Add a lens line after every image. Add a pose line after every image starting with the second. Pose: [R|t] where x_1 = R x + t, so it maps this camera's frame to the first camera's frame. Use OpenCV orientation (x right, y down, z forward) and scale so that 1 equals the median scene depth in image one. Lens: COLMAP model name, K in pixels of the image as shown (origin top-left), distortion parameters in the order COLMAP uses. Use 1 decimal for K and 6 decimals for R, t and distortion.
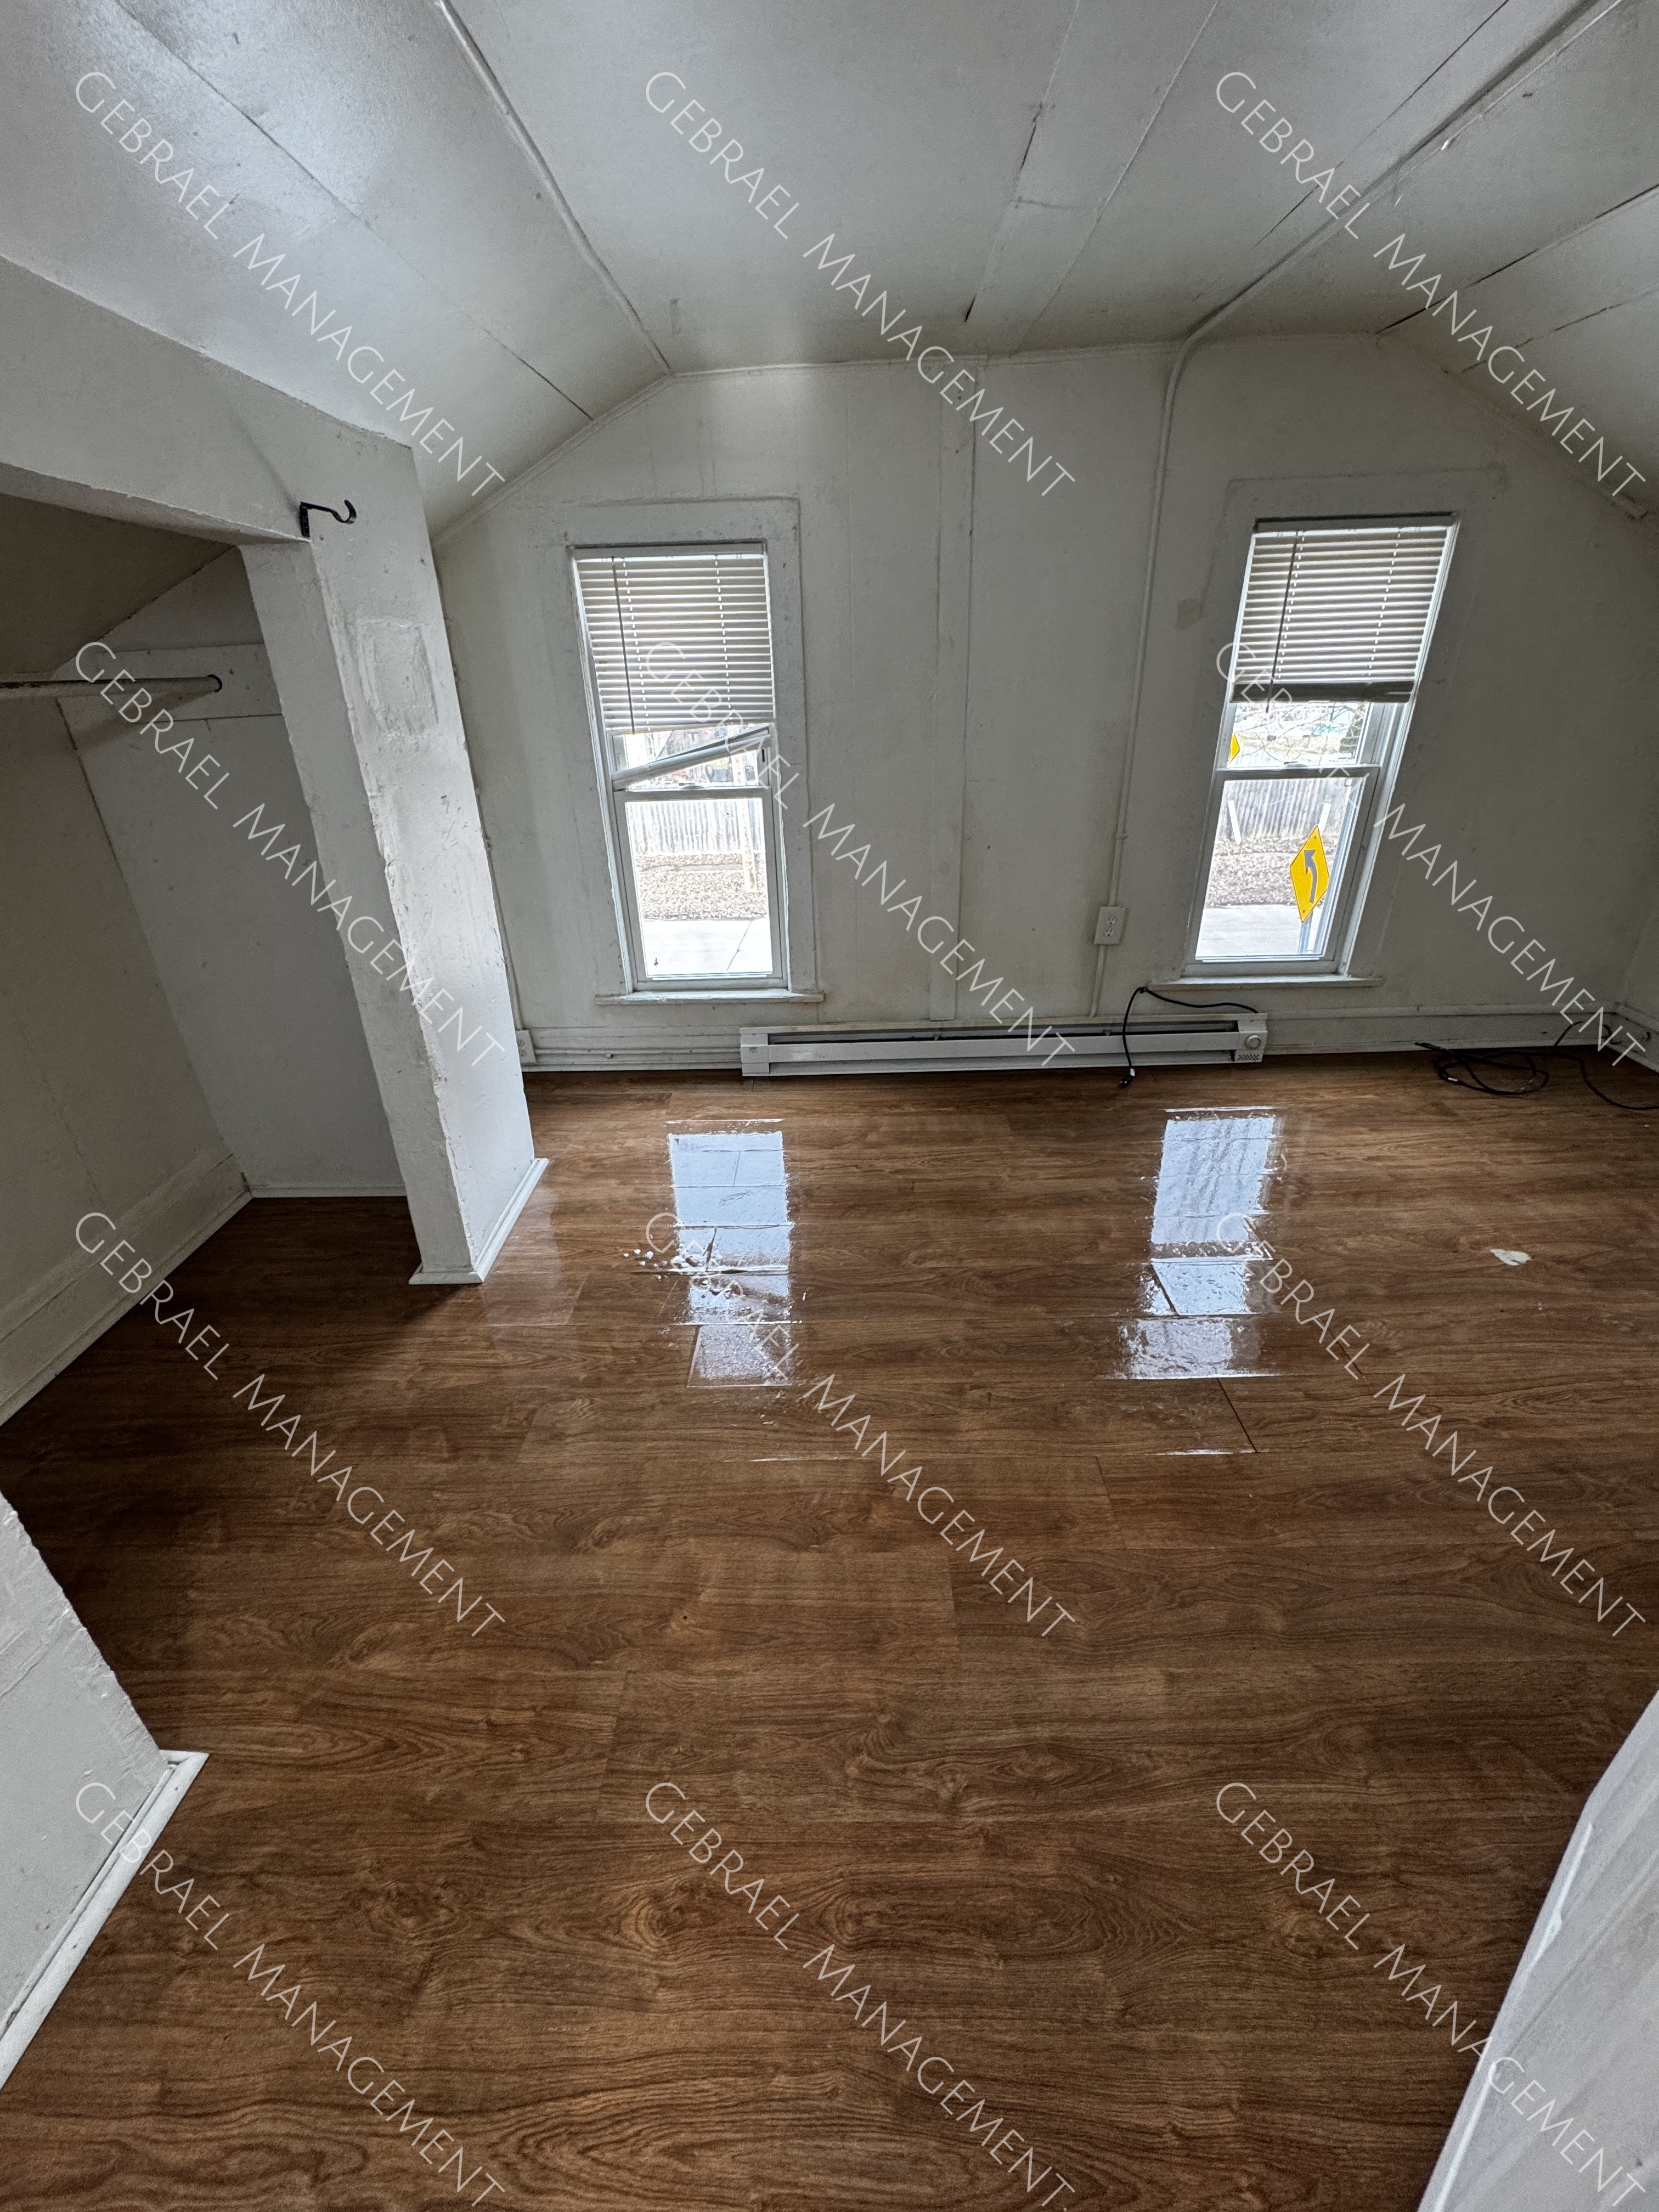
lens RADIAL K [[877.6, 0, 830.4], [0, 877.6, 1104.3], [0, 0, 1]] dist [-0.001311, -0.000107]
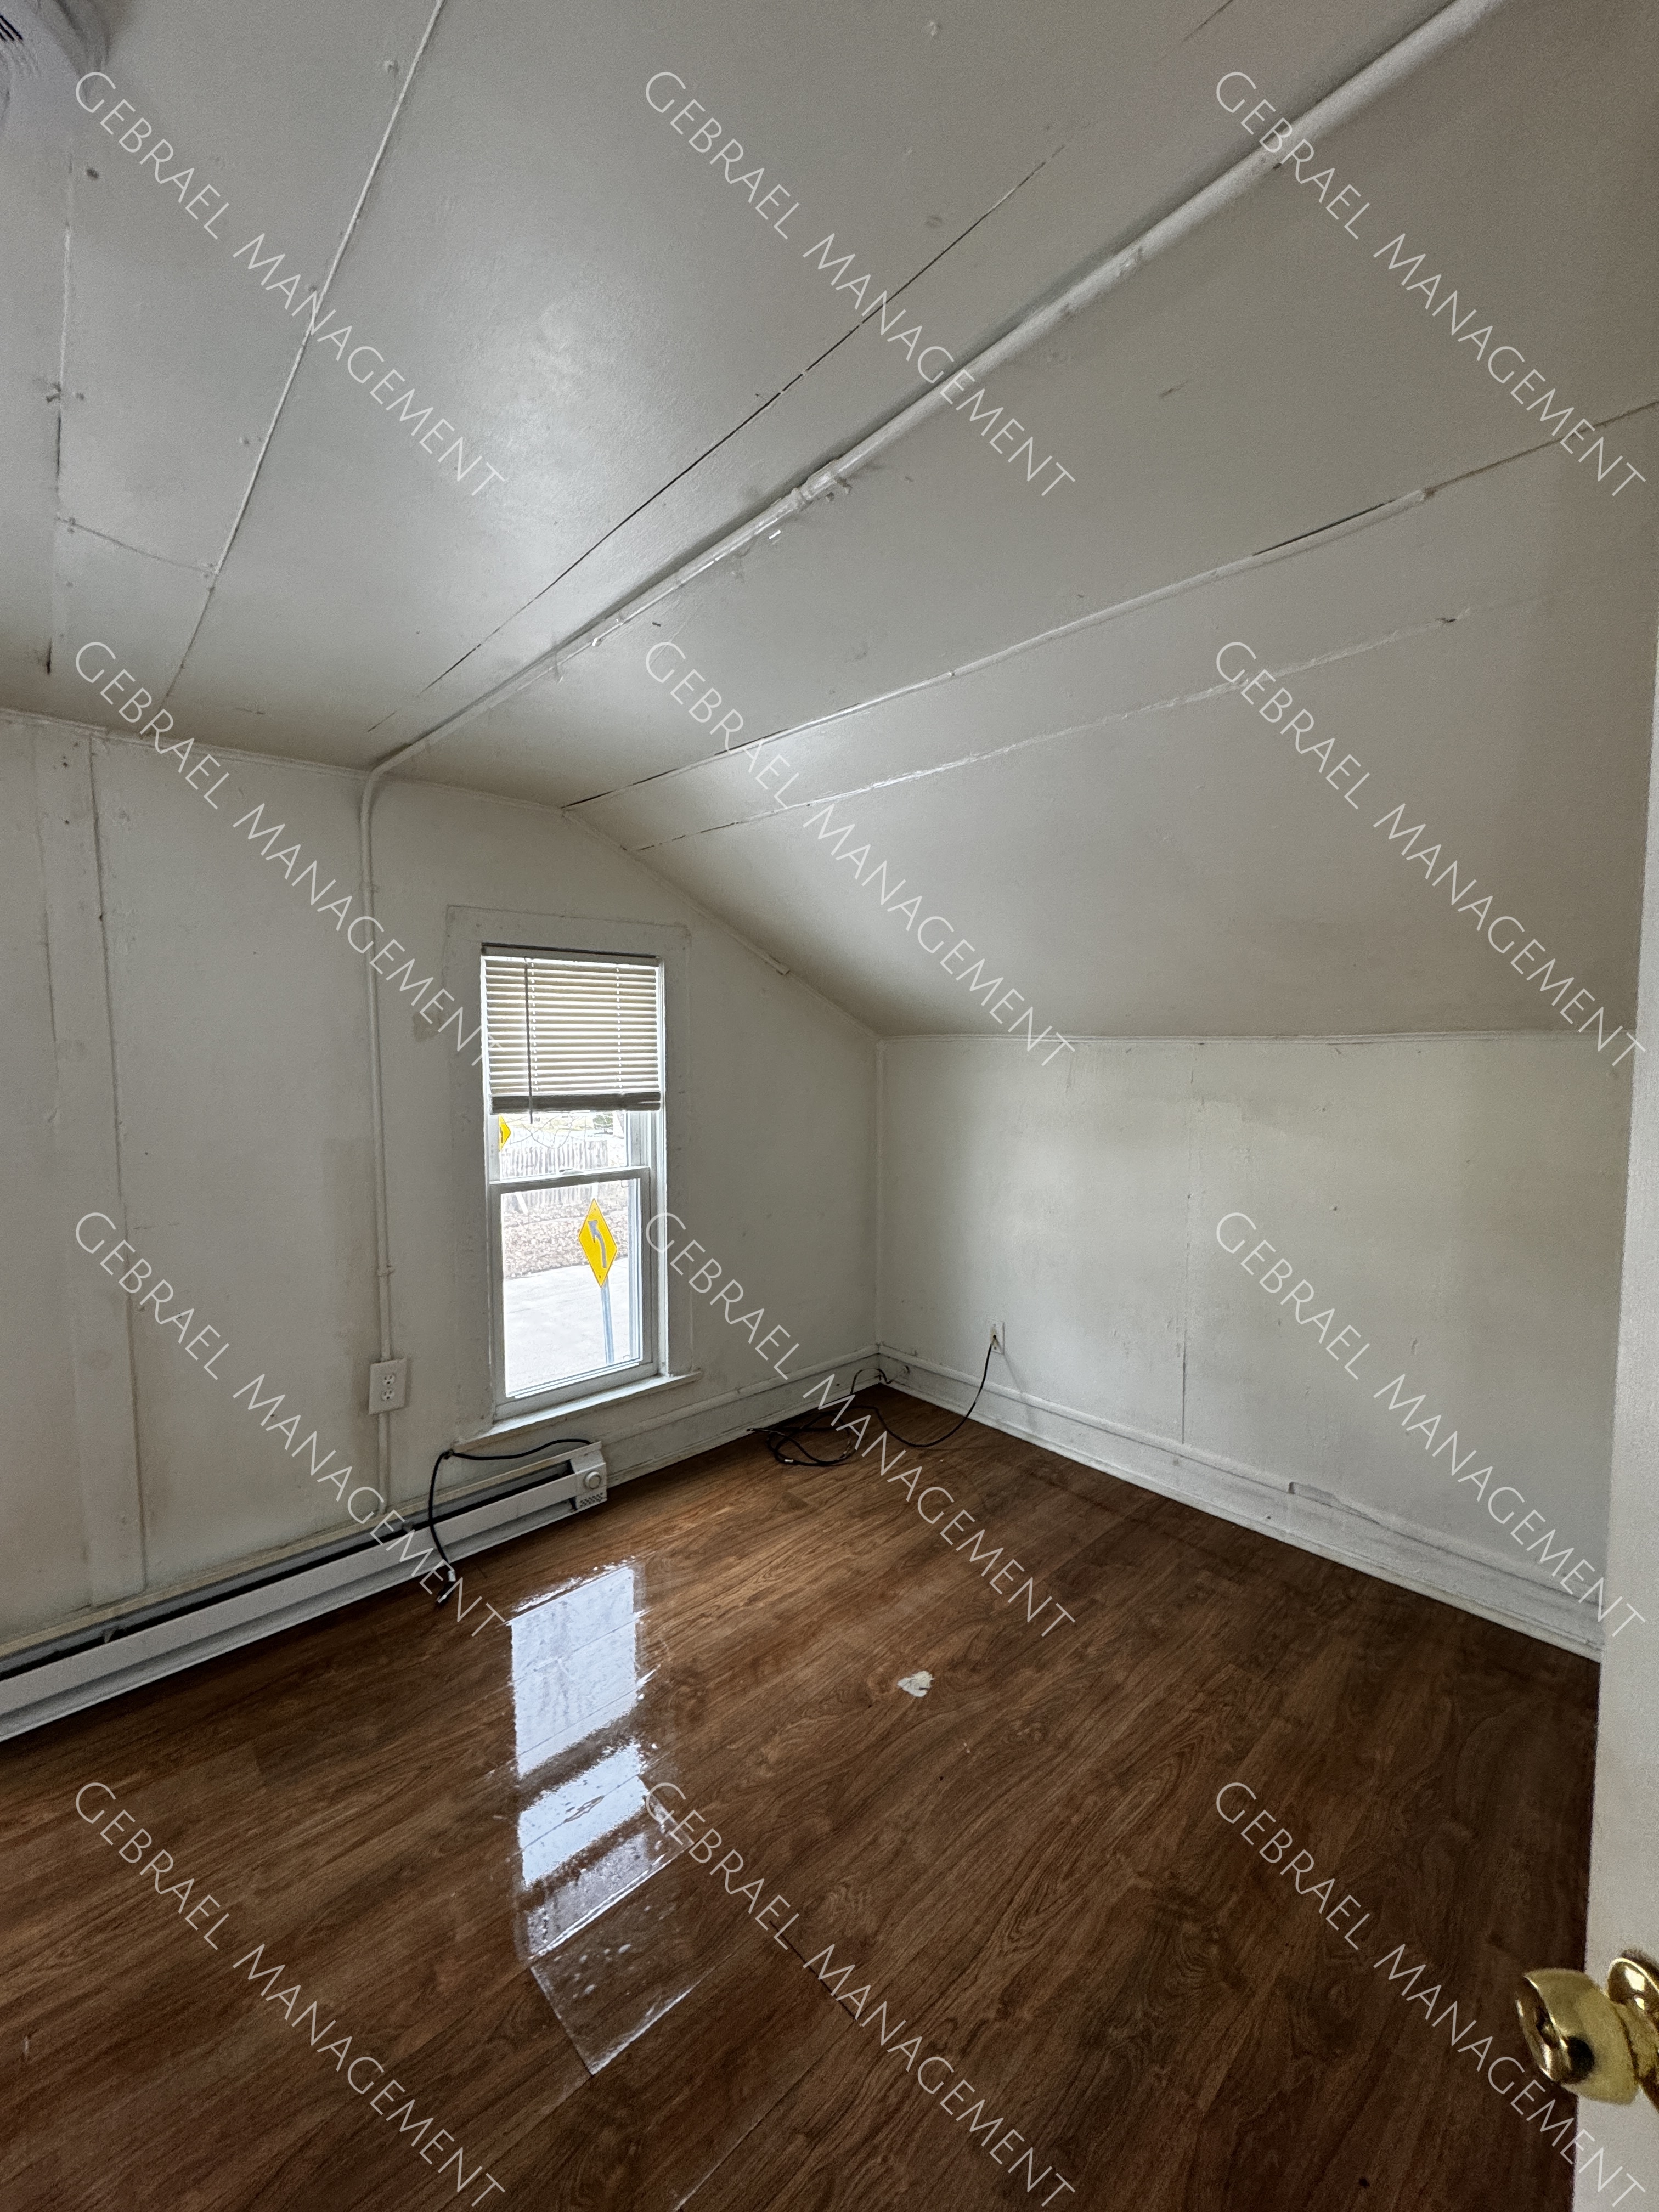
lens RADIAL K [[877.6, 0, 830.4], [0, 877.6, 1104.3], [0, 0, 1]] dist [-0.001311, -0.000107]
pose [[0.725531, -0.019680, 0.687908, 0.083990], [0.294672, 0.912205, -0.284692, -0.102663], [-0.621910, 0.409260, 0.667633, 0.165393]]
